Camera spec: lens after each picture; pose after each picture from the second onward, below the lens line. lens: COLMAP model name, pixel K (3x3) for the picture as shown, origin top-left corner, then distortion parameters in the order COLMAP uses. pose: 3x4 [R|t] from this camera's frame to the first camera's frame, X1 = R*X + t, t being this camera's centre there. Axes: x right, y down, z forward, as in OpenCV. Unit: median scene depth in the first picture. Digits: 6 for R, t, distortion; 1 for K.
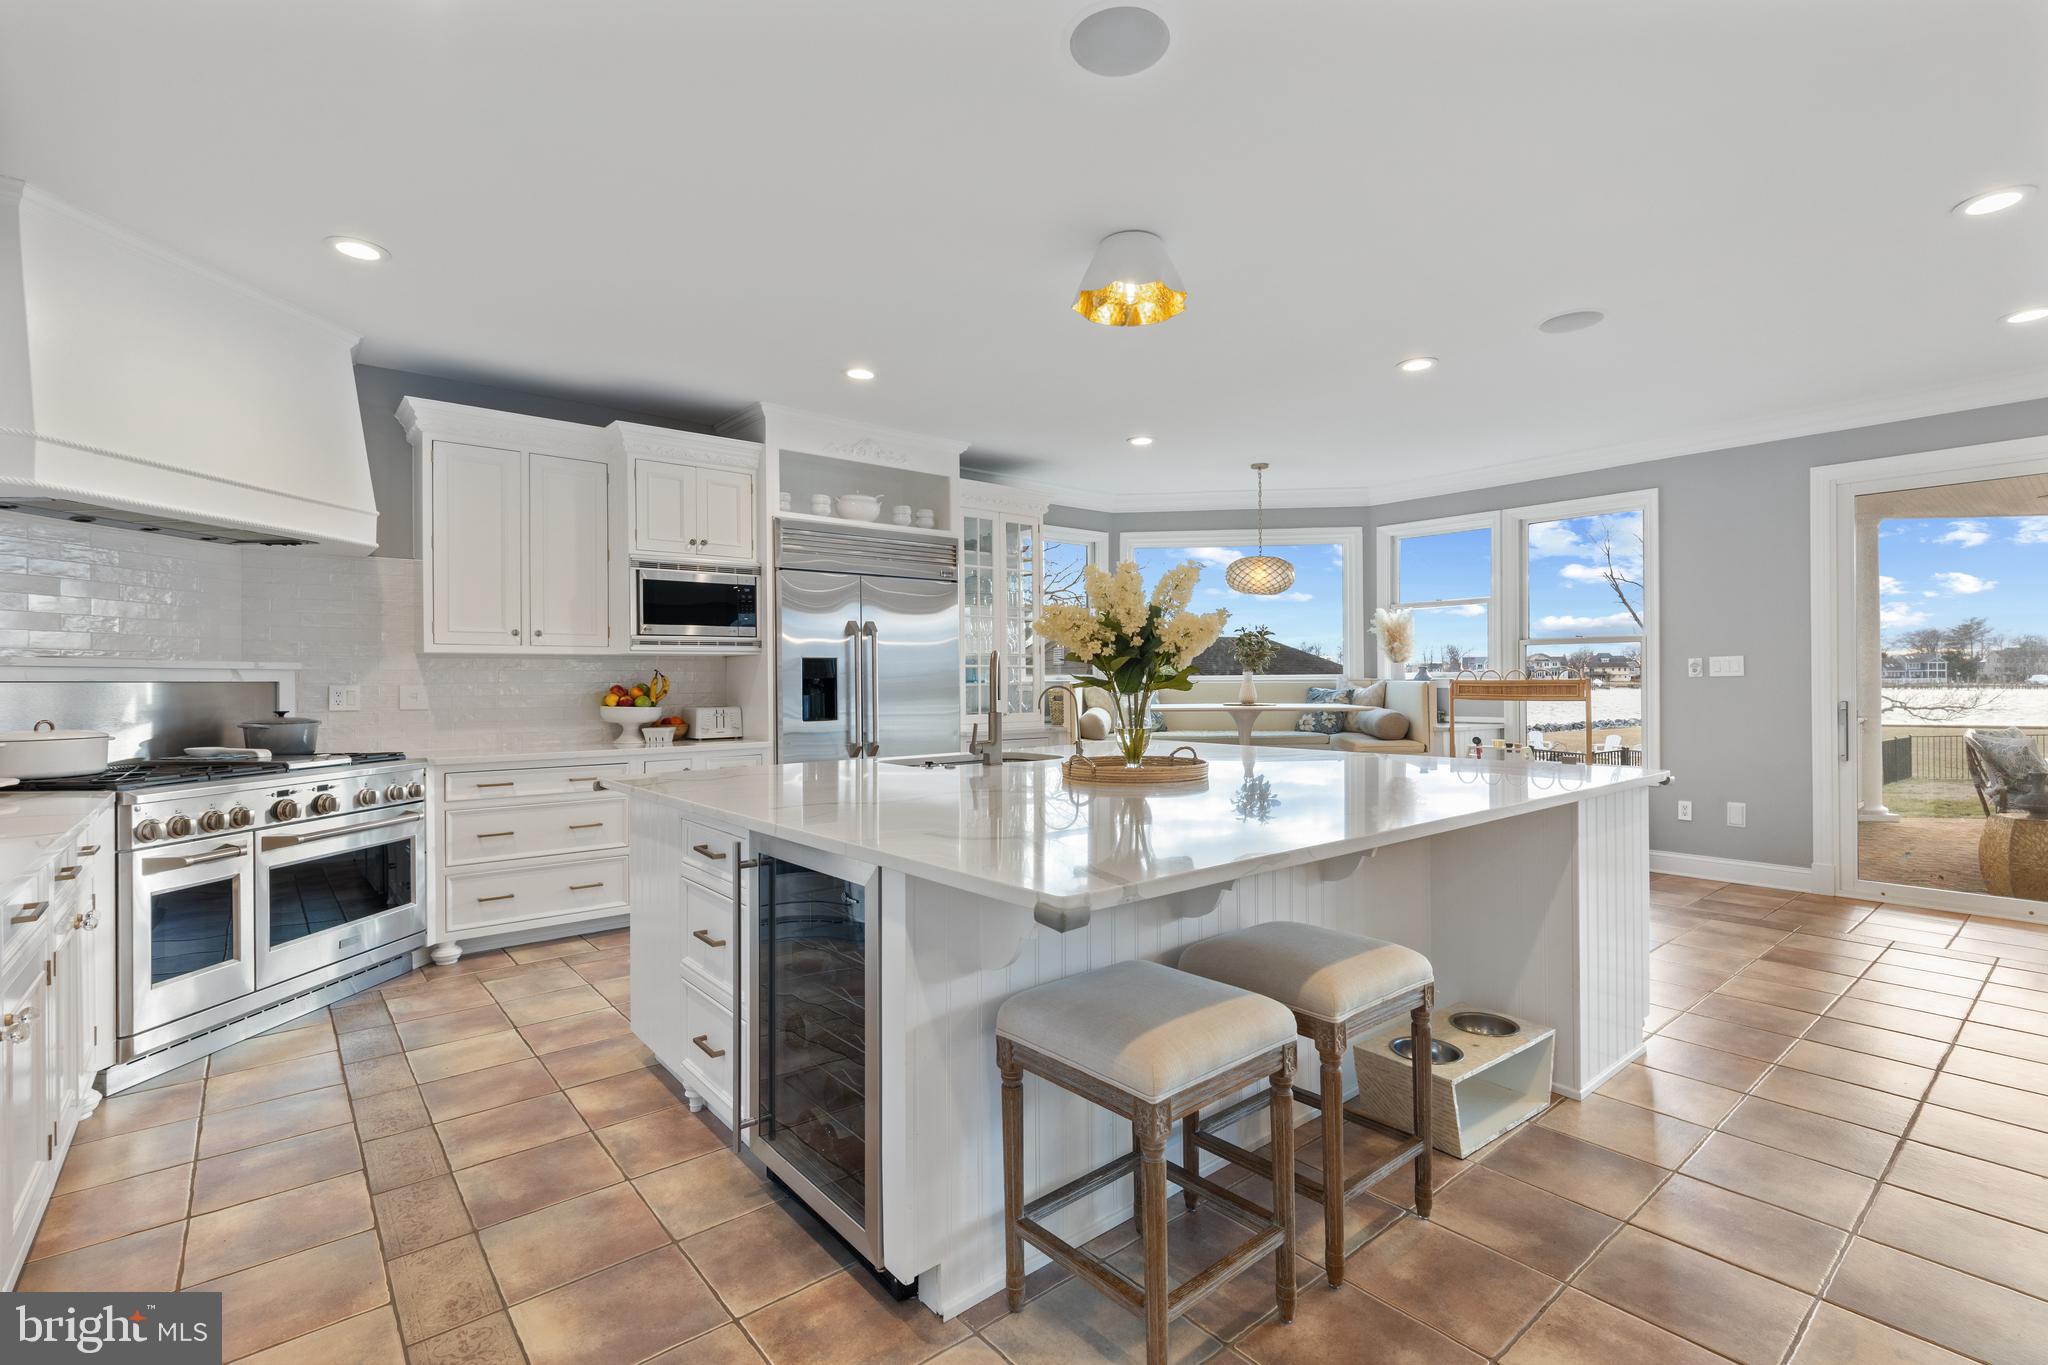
lens RADIAL K [[941.7, 0, 1045.5], [0, 941.7, 680.2], [0, 0, 1]] dist [0.002510, 0.000384]
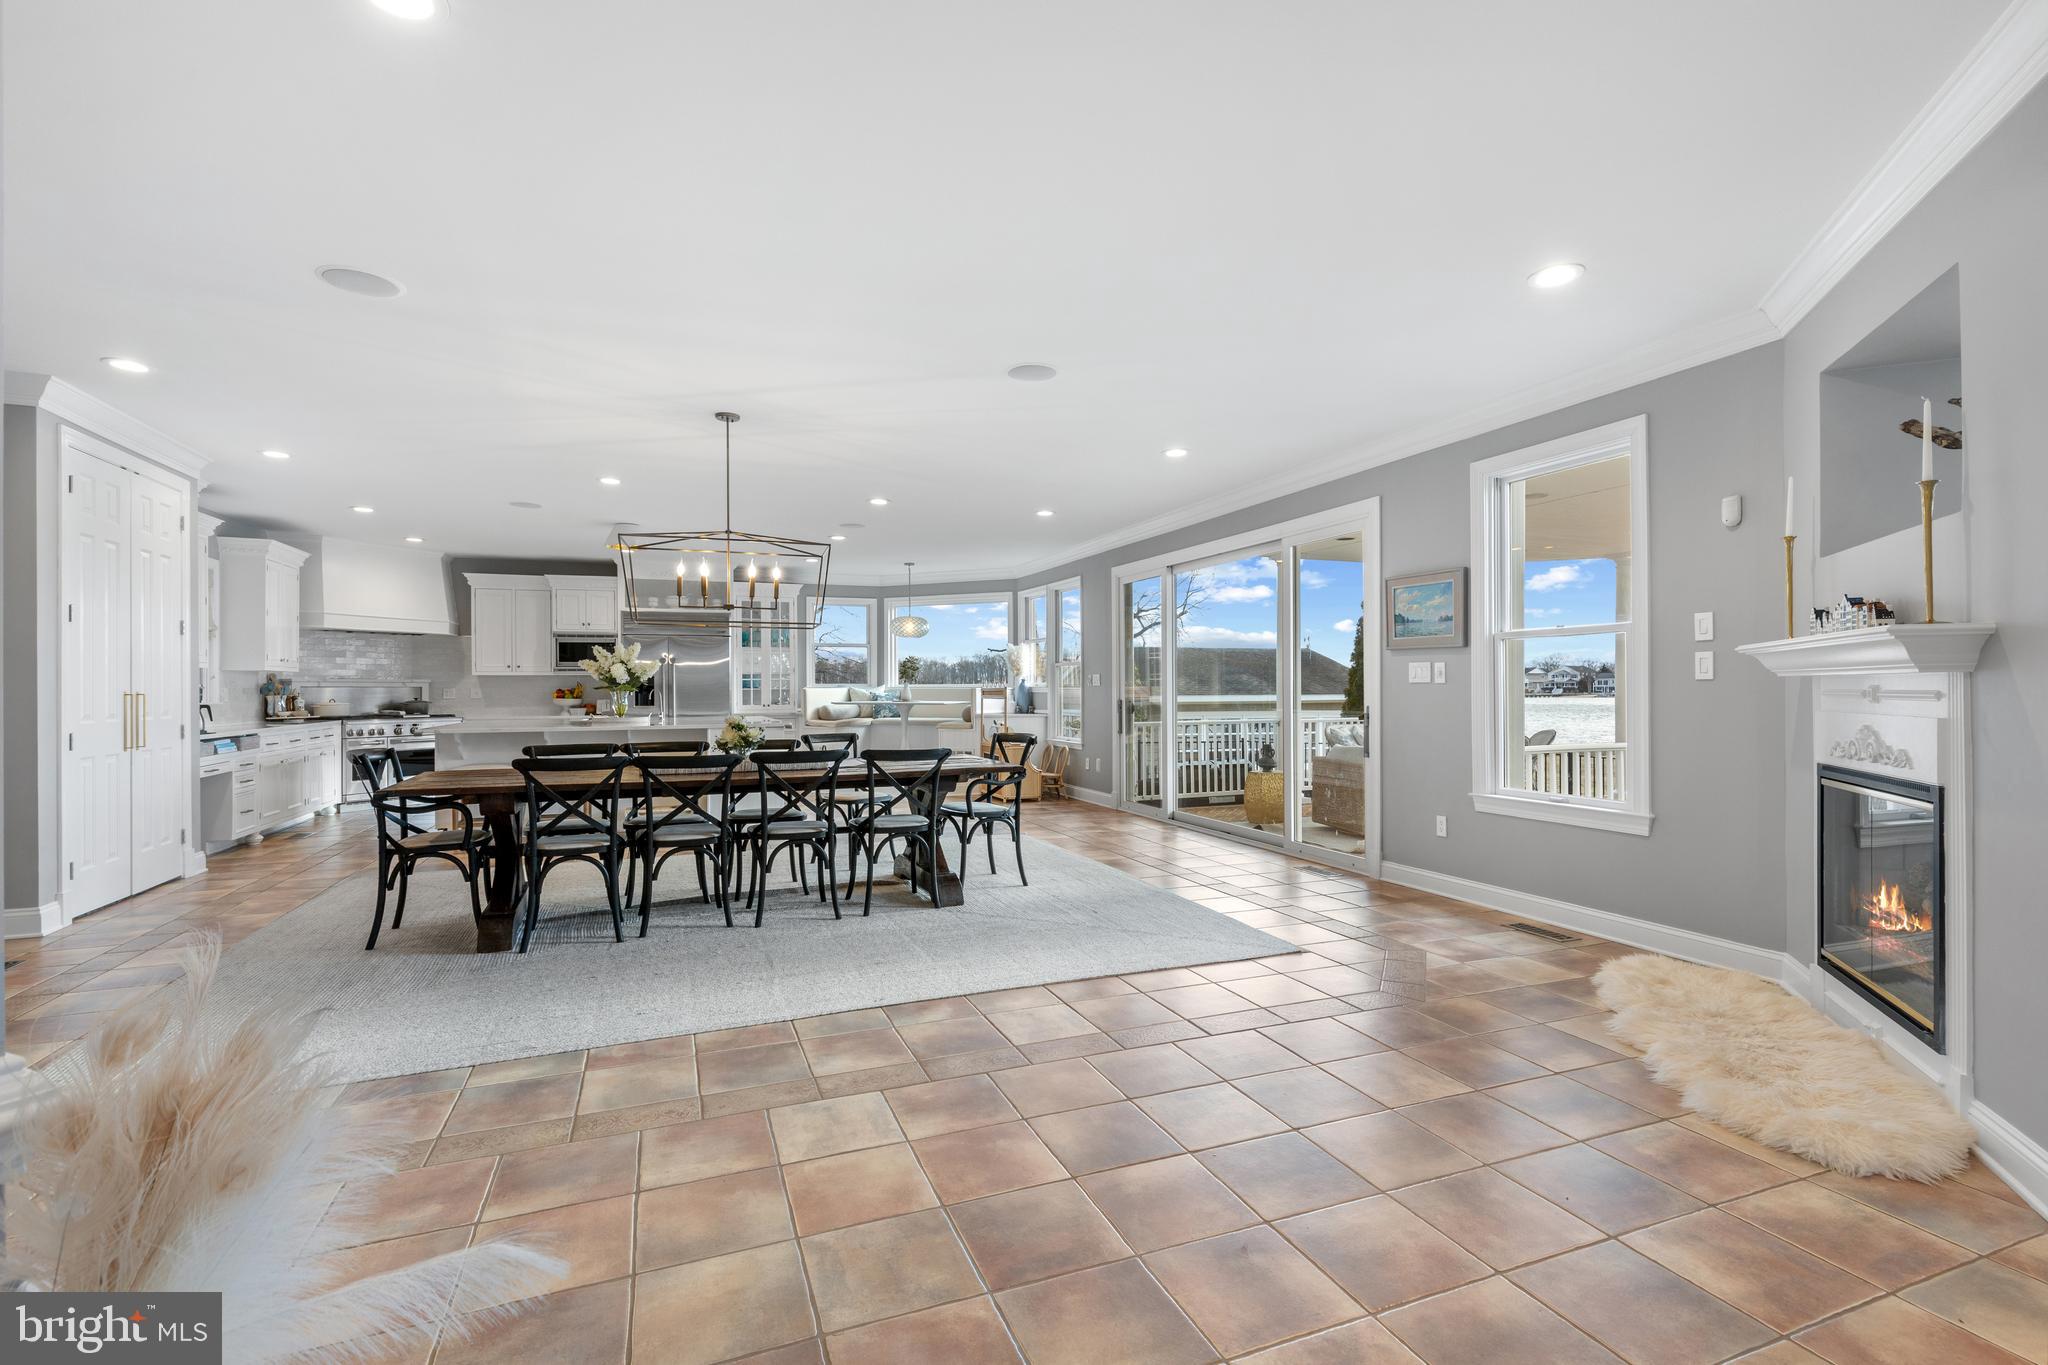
lens RADIAL K [[936.8, 0, 1013.3], [0, 936.8, 685.0], [0, 0, 1]] dist [0.000079, 0.000001]
pose [[0.932084, 0.007246, -0.362169, 1.328009], [-0.007165, 0.999973, 0.001568, -0.014424], [0.362171, 0.001133, 0.932111, -0.665406]]
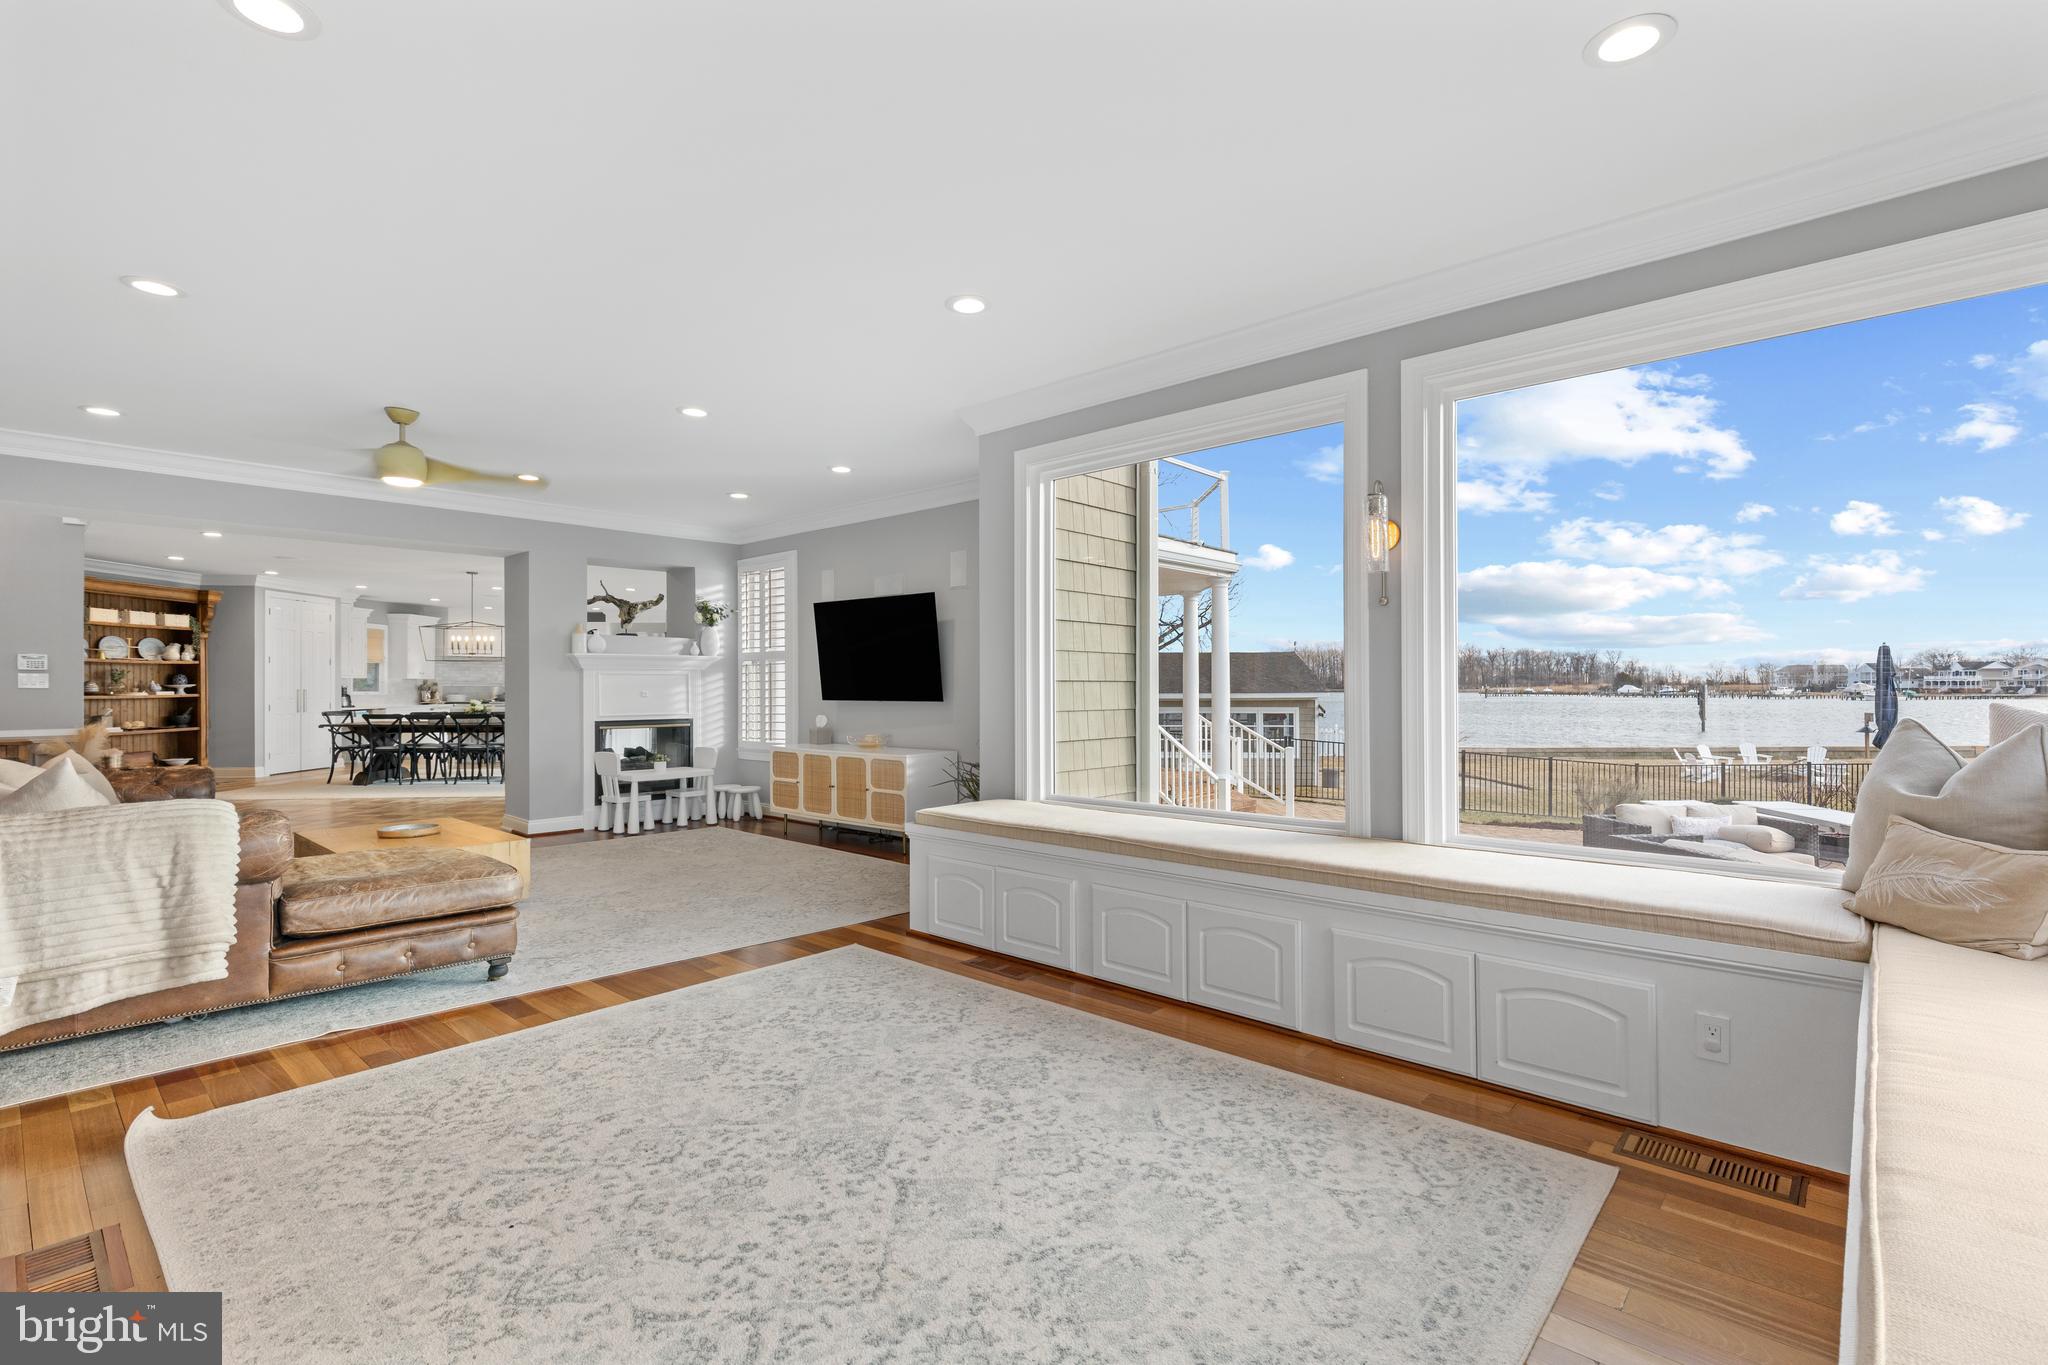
lens RADIAL K [[921.0, 0, 1024.0], [0, 921.0, 682.5], [0, 0, 1]] dist [-0.000366, -0.000128]
pose [[0.774363, 0.006763, -0.632705, 3.305601], [-0.006331, 0.999976, 0.002940, -0.037760], [0.632710, 0.001729, 0.774387, -0.767197]]
